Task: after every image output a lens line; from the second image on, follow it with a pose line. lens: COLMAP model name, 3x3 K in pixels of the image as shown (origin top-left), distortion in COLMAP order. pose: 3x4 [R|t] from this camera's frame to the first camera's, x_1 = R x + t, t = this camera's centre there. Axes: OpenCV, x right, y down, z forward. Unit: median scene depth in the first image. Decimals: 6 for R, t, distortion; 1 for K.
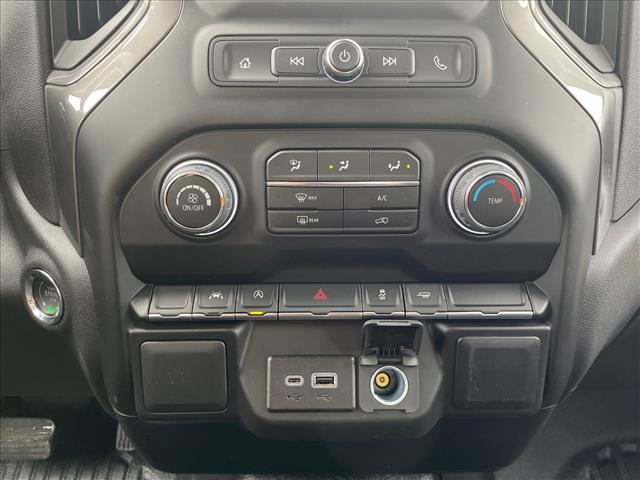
lens RADIAL K [[476.0, 0, 320.0], [0, 476.0, 240.0], [0, 0, 1]] dist [0.087812, -0.104218]
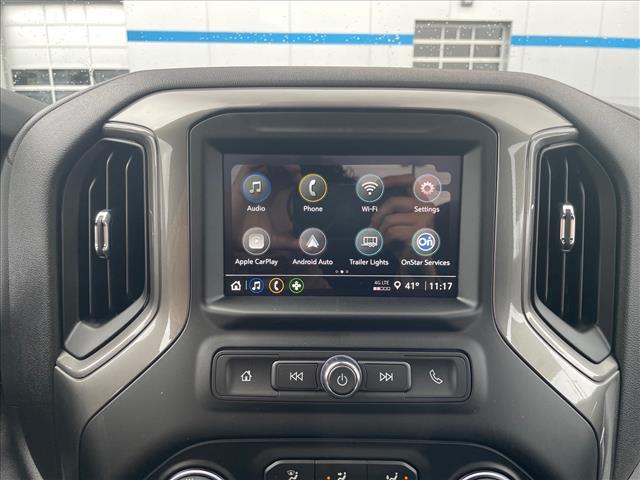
lens RADIAL K [[476.0, 0, 320.0], [0, 476.0, 240.0], [0, 0, 1]] dist [0.087812, -0.104218]
pose [[0.999672, 0.013747, -0.021591, 0.020812], [-0.015486, 0.996467, -0.082543, -0.572576], [0.020380, 0.082850, 0.996354, -0.049066]]
